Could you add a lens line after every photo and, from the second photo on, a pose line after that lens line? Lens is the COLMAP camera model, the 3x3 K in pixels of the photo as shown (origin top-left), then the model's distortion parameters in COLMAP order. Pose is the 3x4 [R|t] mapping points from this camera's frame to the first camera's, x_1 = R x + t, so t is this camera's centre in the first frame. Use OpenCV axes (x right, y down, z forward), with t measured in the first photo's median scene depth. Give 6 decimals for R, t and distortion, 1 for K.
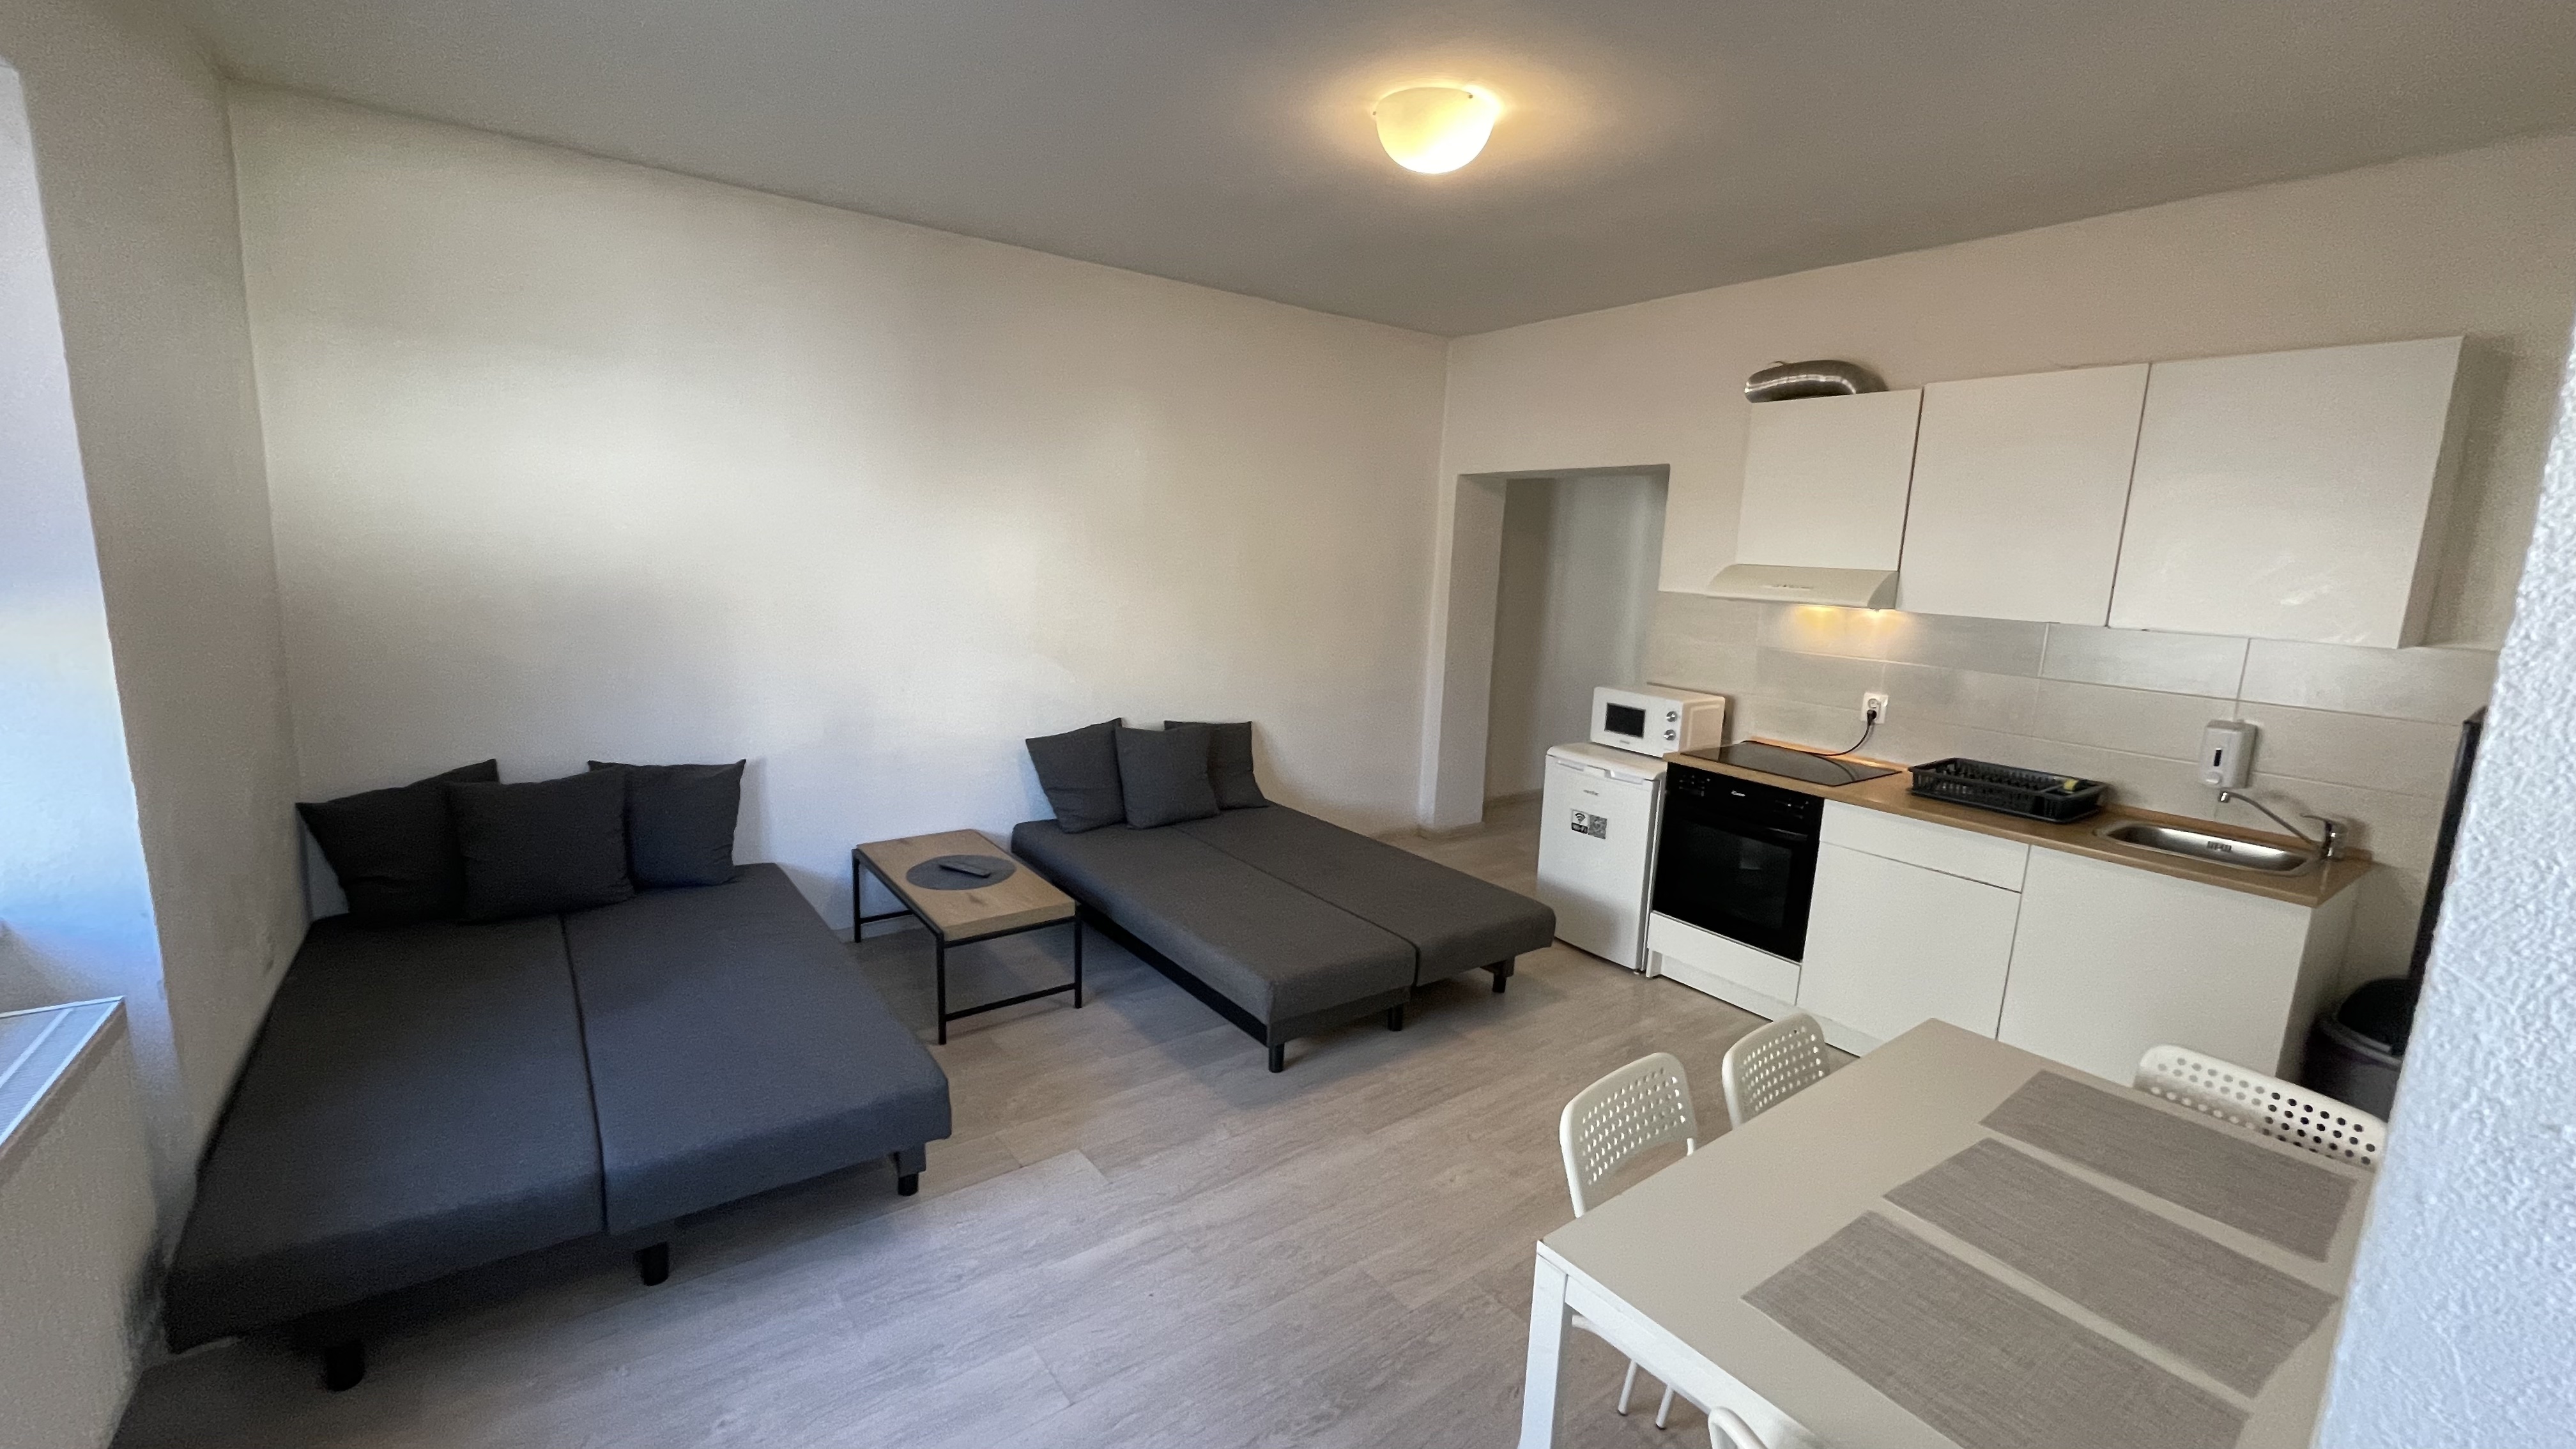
lens RADIAL K [[1039.4, 0, 1283.7], [0, 1039.4, 714.4], [0, 0, 1]] dist [-0.000734, -0.000219]
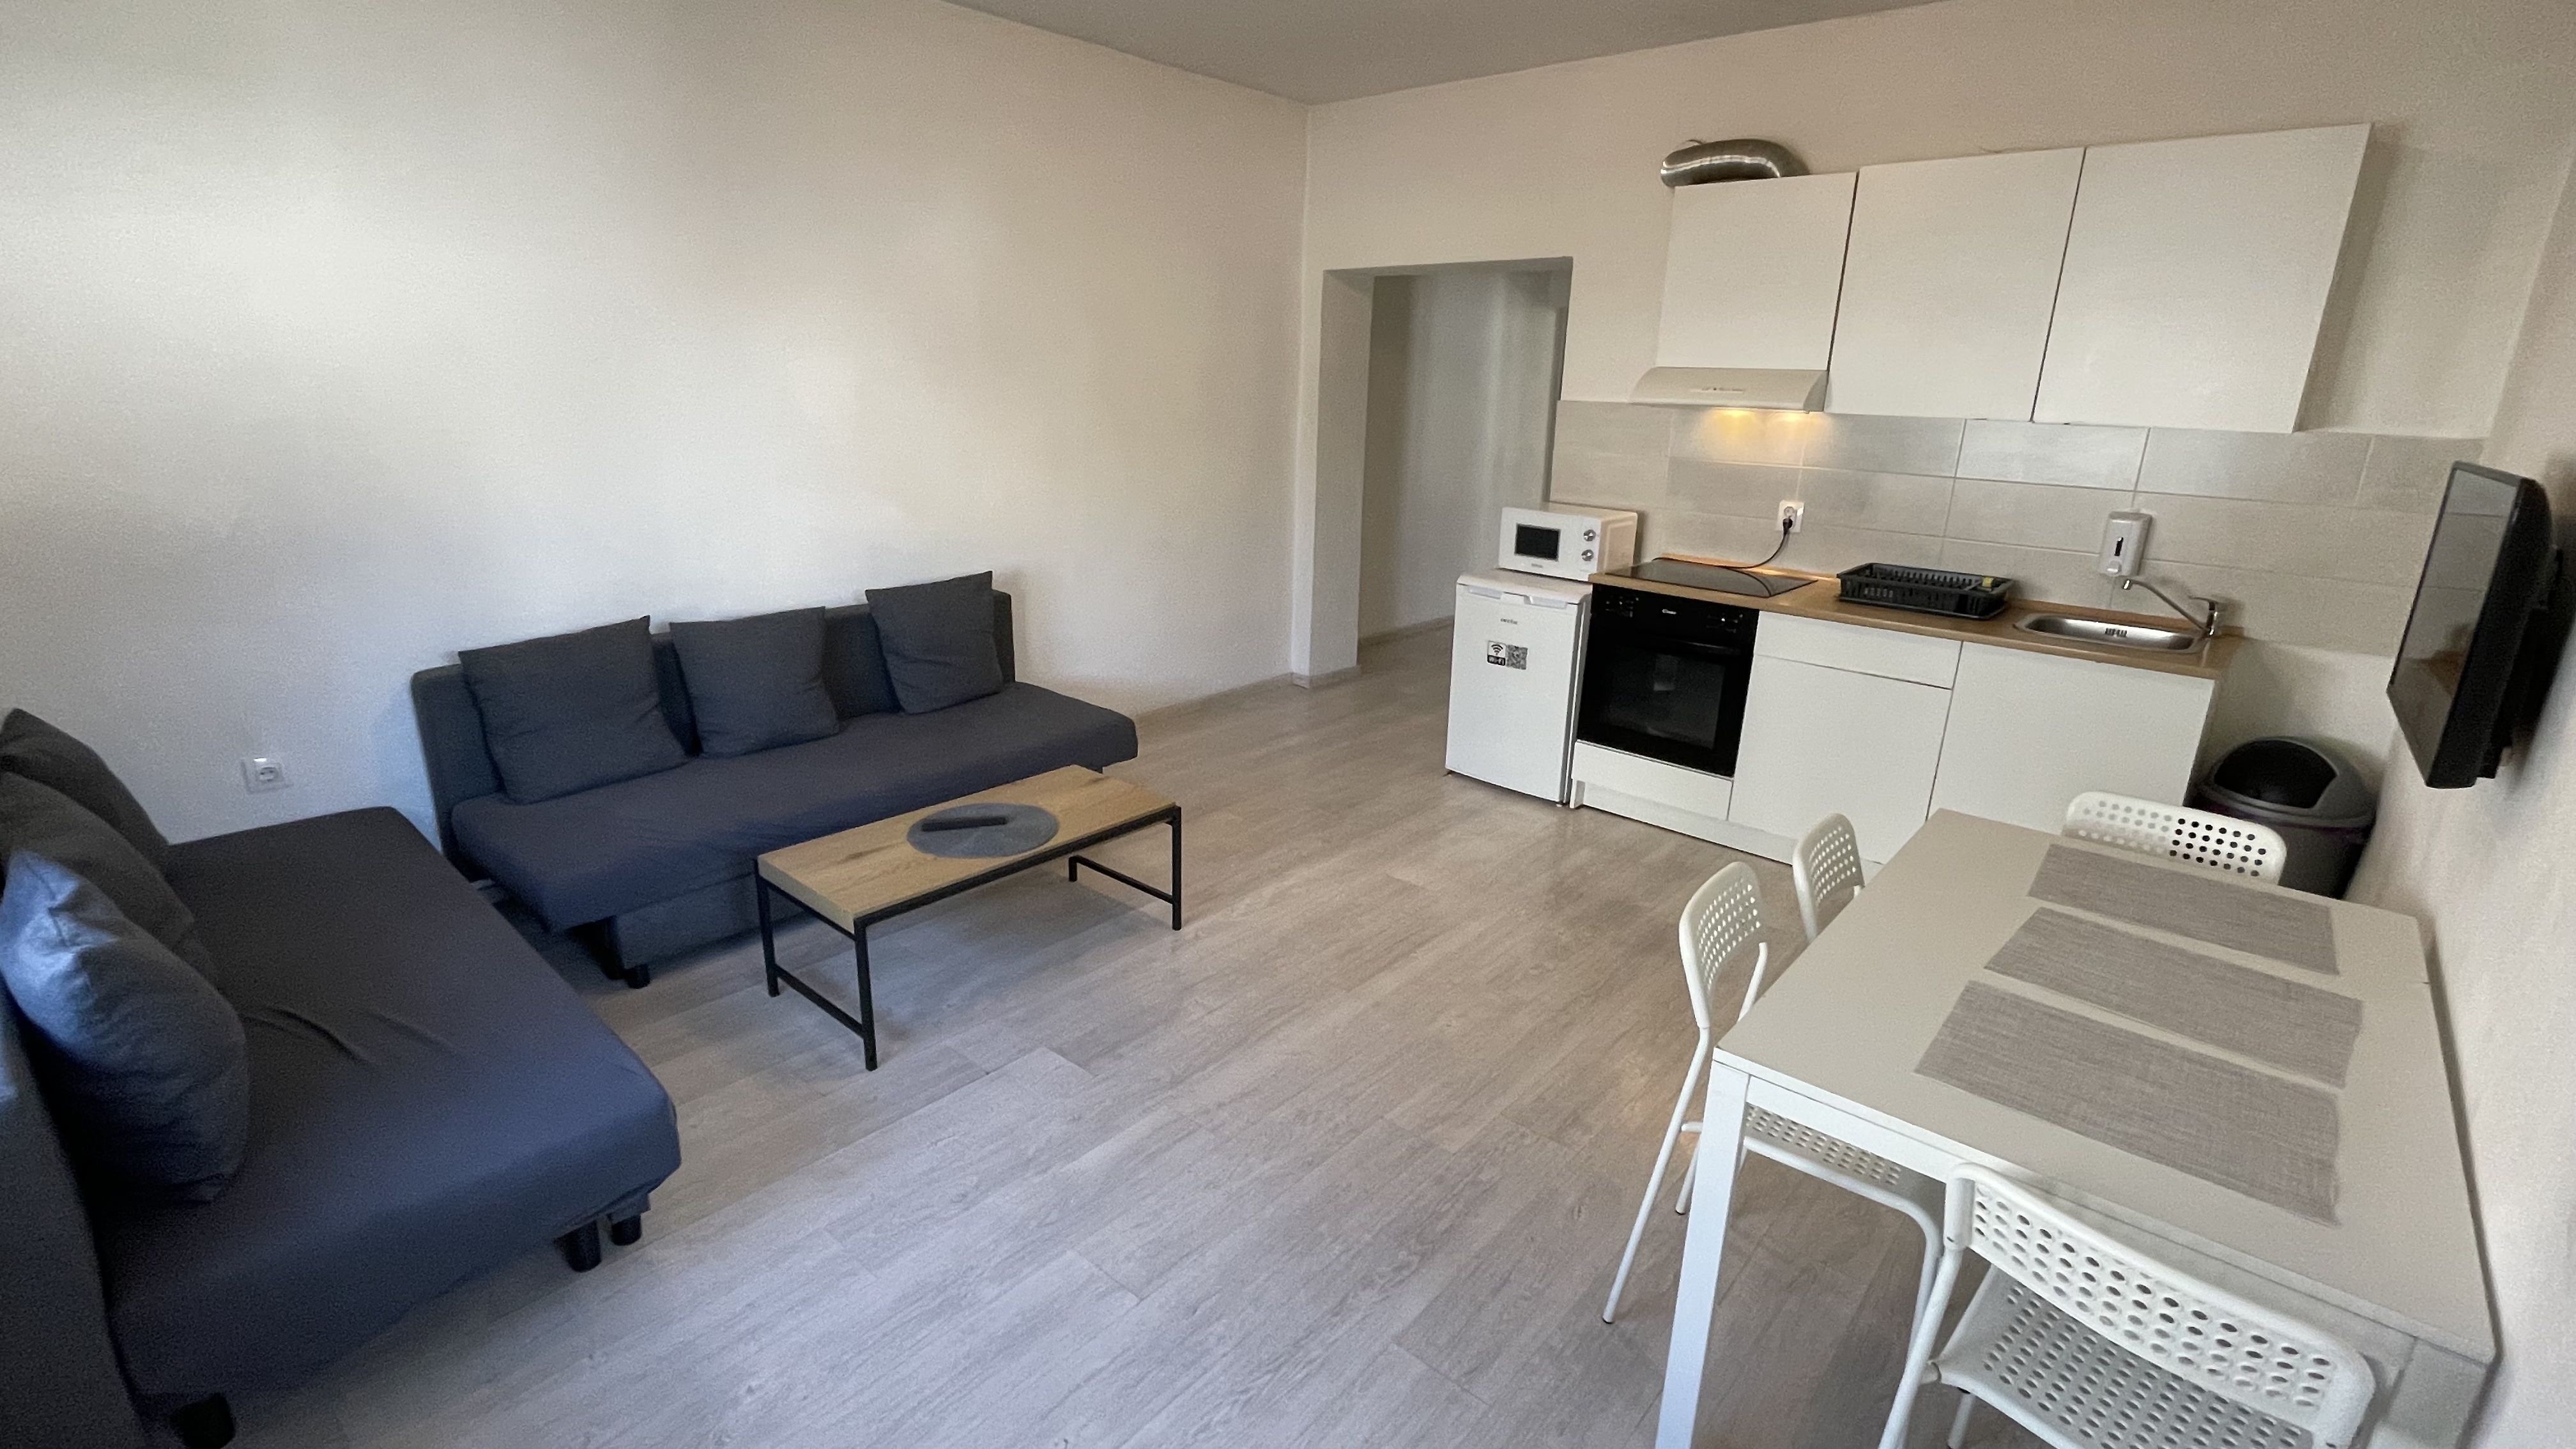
lens RADIAL K [[1162.1, 0, 1284.5], [0, 1162.1, 713.2], [0, 0, 1]] dist [-0.002073, -0.000344]
pose [[0.976517, -0.073323, 0.202579, -0.158234], [0.046763, 0.990023, 0.132918, 0.011489], [-0.210304, -0.120323, 0.970203, 0.023407]]
